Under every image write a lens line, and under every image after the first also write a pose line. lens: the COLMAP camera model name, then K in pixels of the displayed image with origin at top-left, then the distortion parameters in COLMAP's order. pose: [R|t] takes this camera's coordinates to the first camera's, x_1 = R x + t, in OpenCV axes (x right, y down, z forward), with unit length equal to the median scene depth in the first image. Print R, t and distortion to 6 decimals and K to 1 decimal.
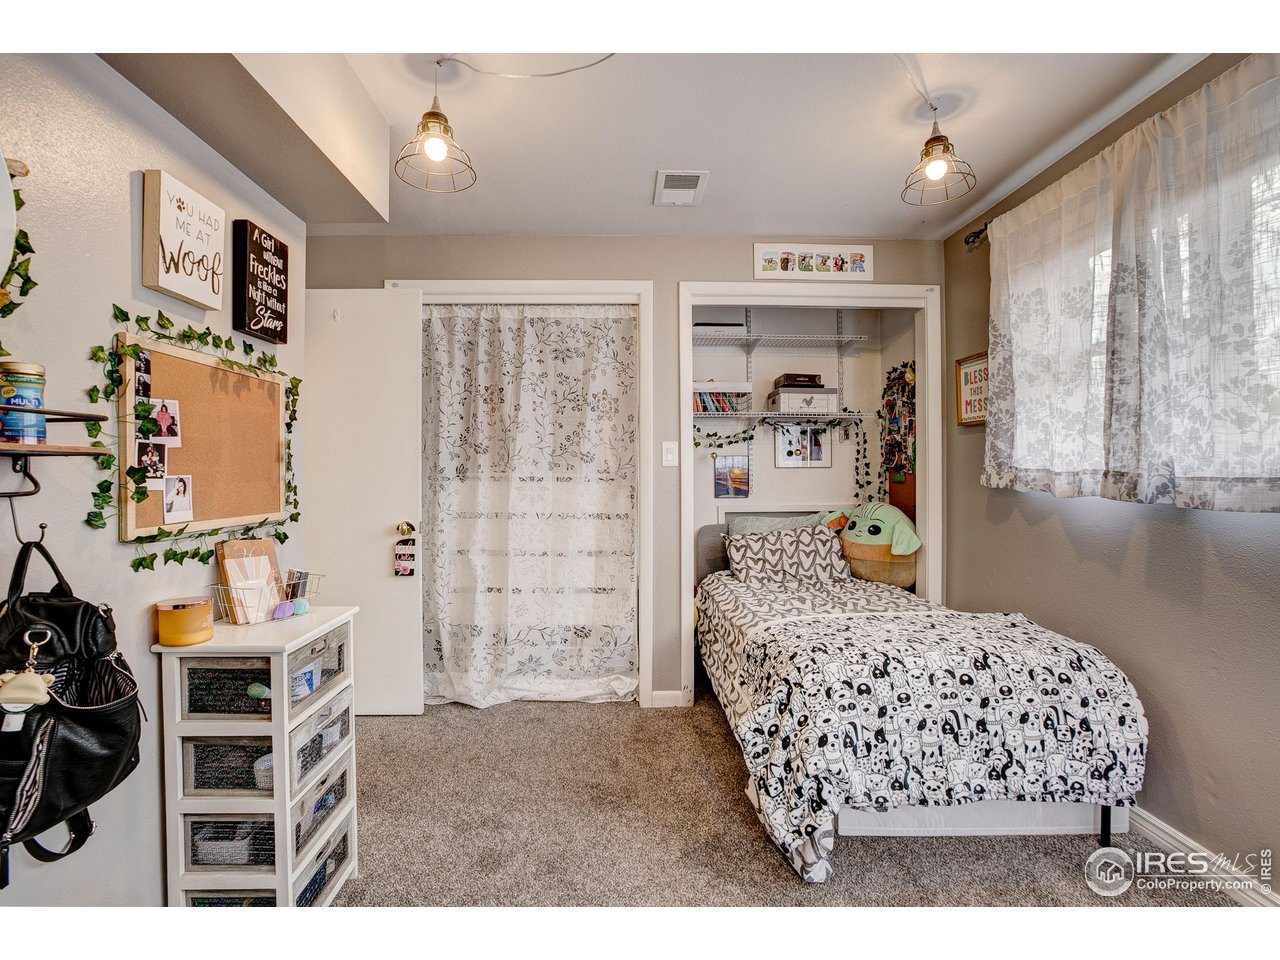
lens RADIAL K [[609.3, 0, 635.2], [0, 609.3, 475.3], [0, 0, 1]] dist [-0.000149, -0.000058]
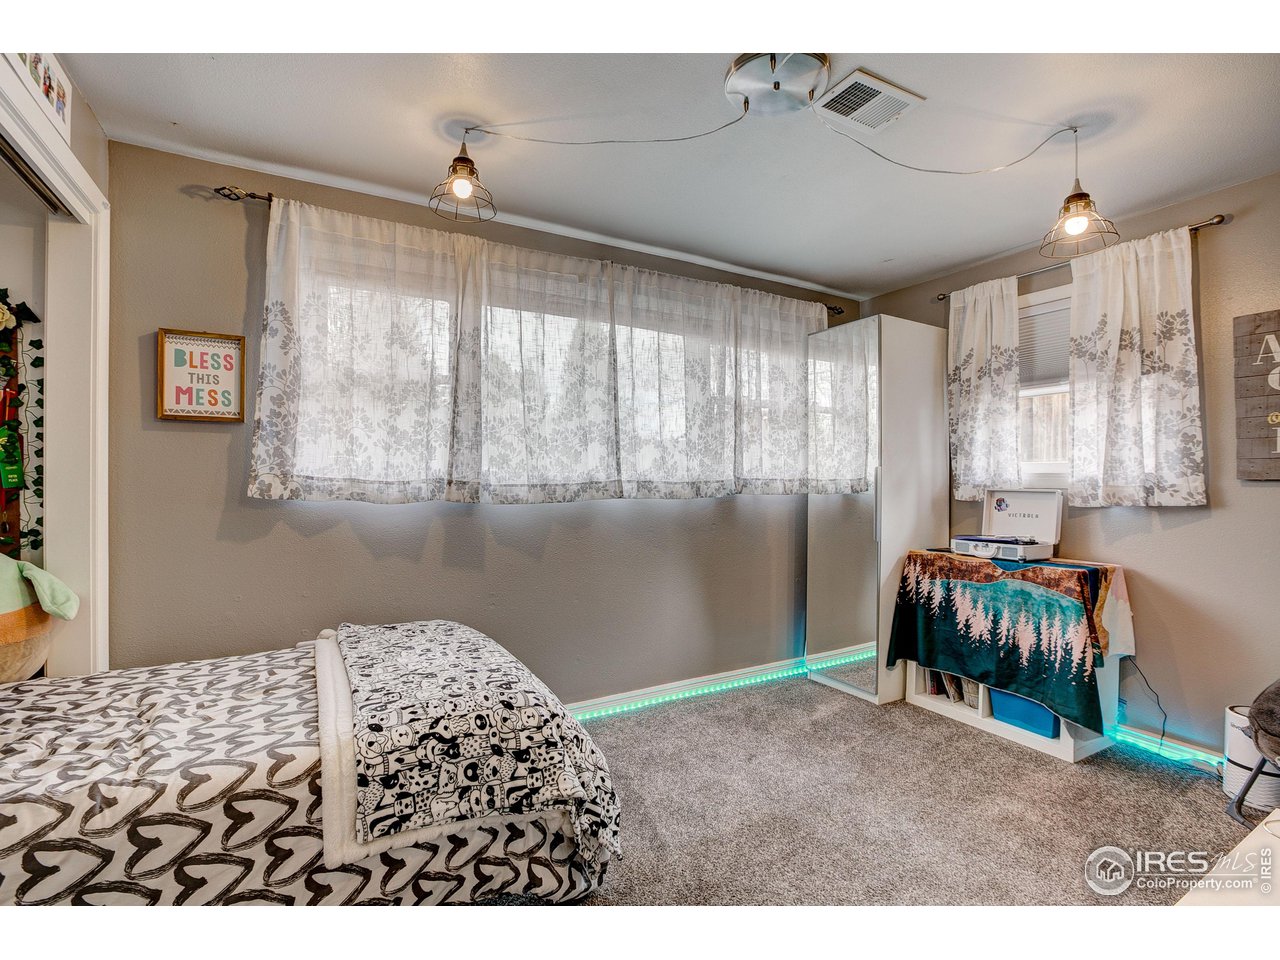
lens RADIAL K [[609.3, 0, 635.2], [0, 609.3, 475.3], [0, 0, 1]] dist [-0.000149, -0.000058]
pose [[-0.465984, 0.001335, 0.884792, -0.531958], [0.000519, 0.999999, -0.001235, -0.015479], [-0.884793, -0.000116, -0.465984, 1.166341]]
